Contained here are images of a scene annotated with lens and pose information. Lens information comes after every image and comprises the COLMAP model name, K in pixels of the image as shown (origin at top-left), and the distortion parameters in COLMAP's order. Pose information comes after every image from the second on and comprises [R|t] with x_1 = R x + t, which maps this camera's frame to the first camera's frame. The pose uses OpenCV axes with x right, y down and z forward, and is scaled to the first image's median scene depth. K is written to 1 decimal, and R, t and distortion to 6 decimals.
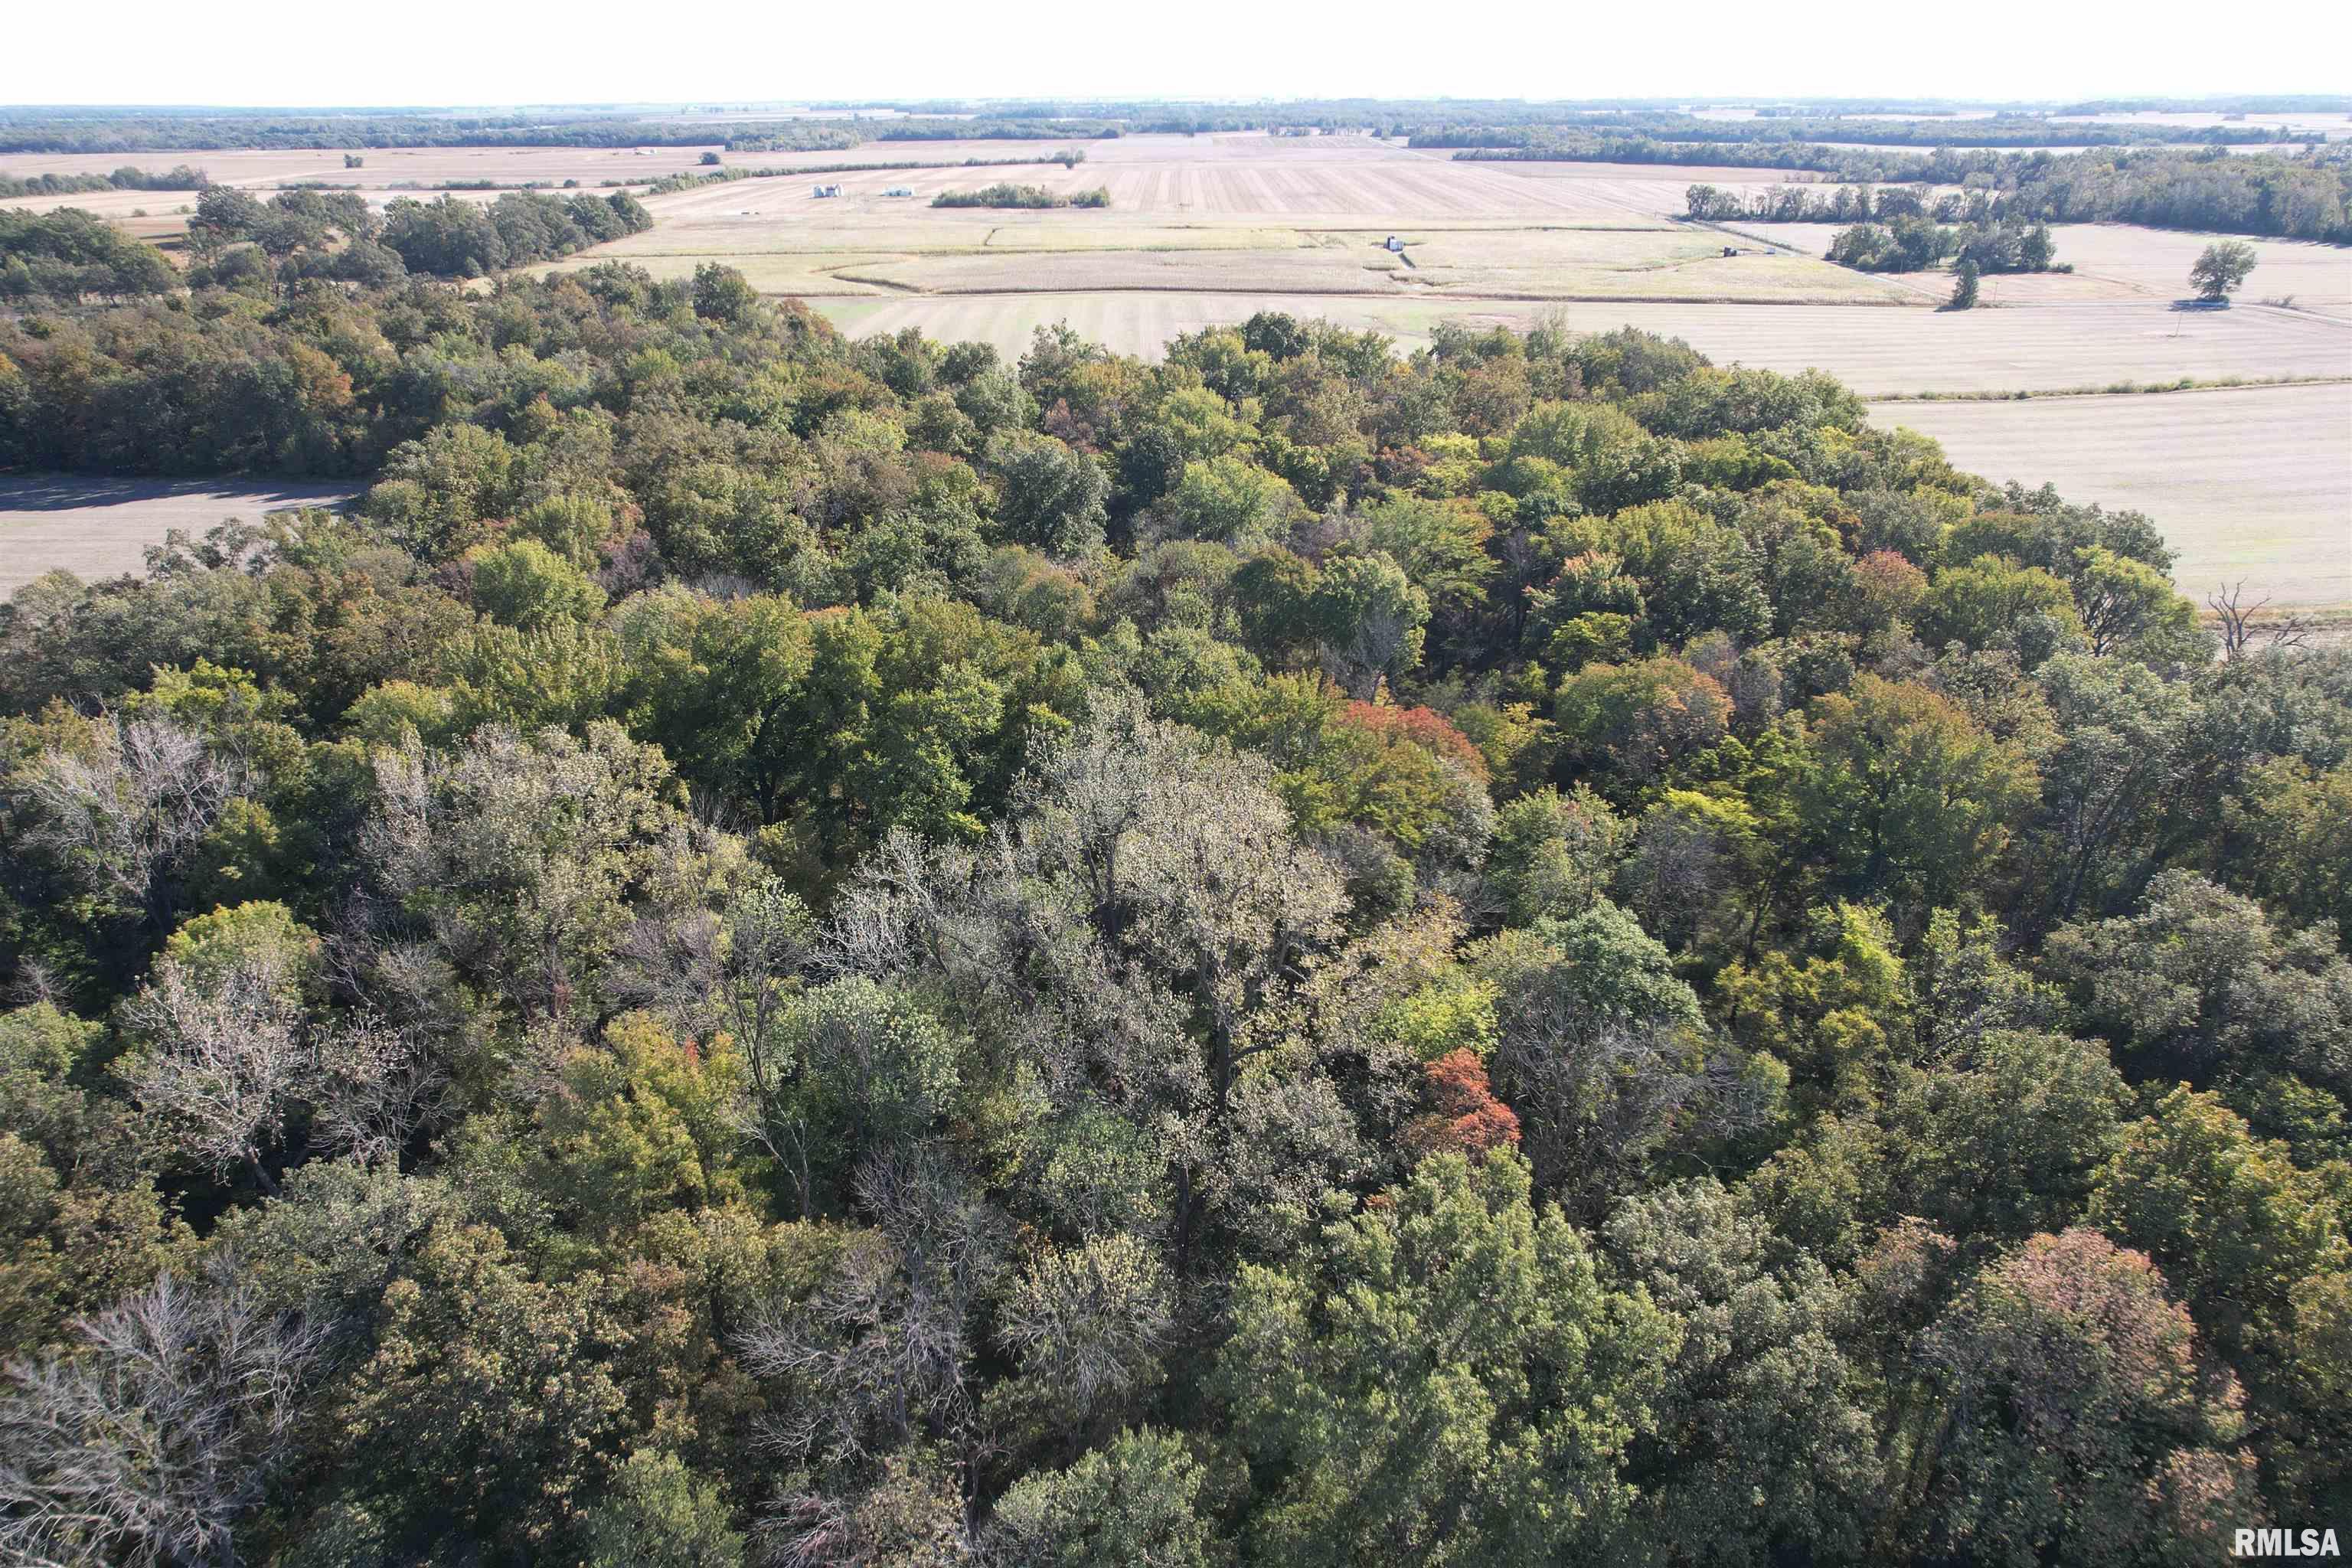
lens RADIAL K [[1501.0, 0, 1185.1], [0, 1501.0, 787.4], [0, 0, 1]] dist [-0.076594, 0.071181]
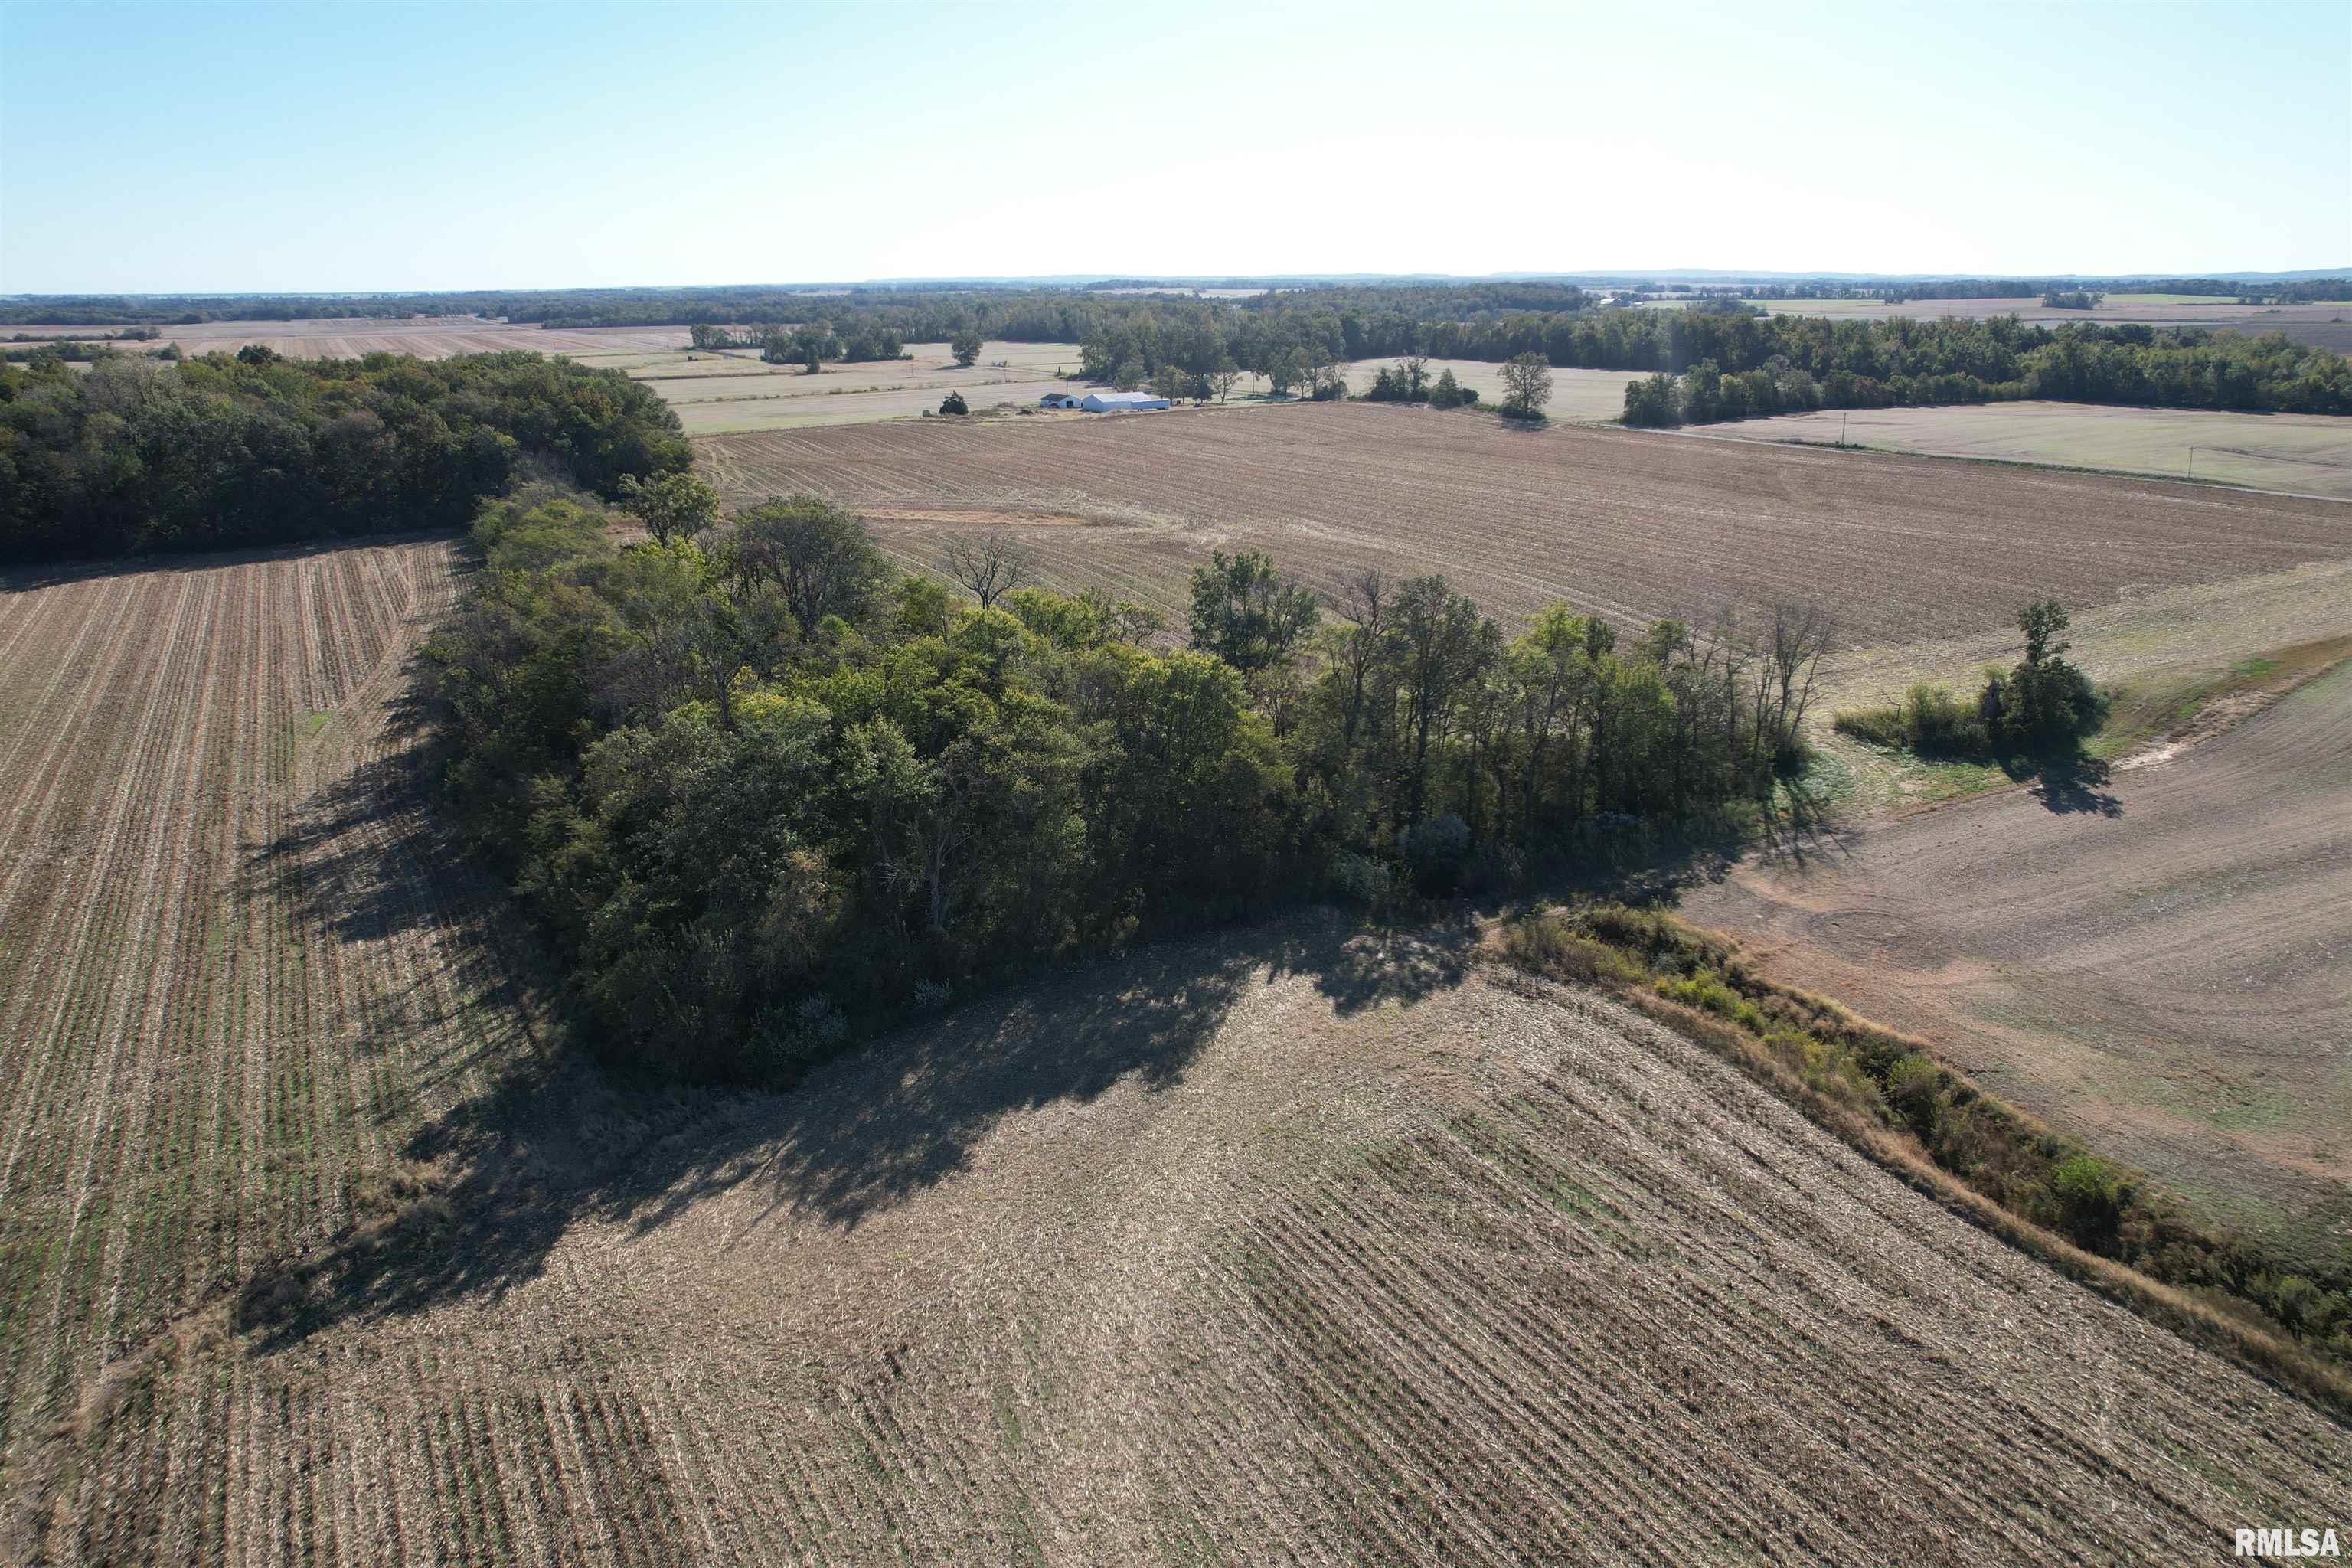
lens RADIAL K [[1501.0, 0, 1185.1], [0, 1501.0, 787.4], [0, 0, 1]] dist [-0.076594, 0.071181]
pose [[0.868104, -0.159467, 0.470070, 0.033124], [0.211925, 0.975413, -0.060474, 0.156569], [-0.448868, 0.152117, 0.880555, -0.279139]]
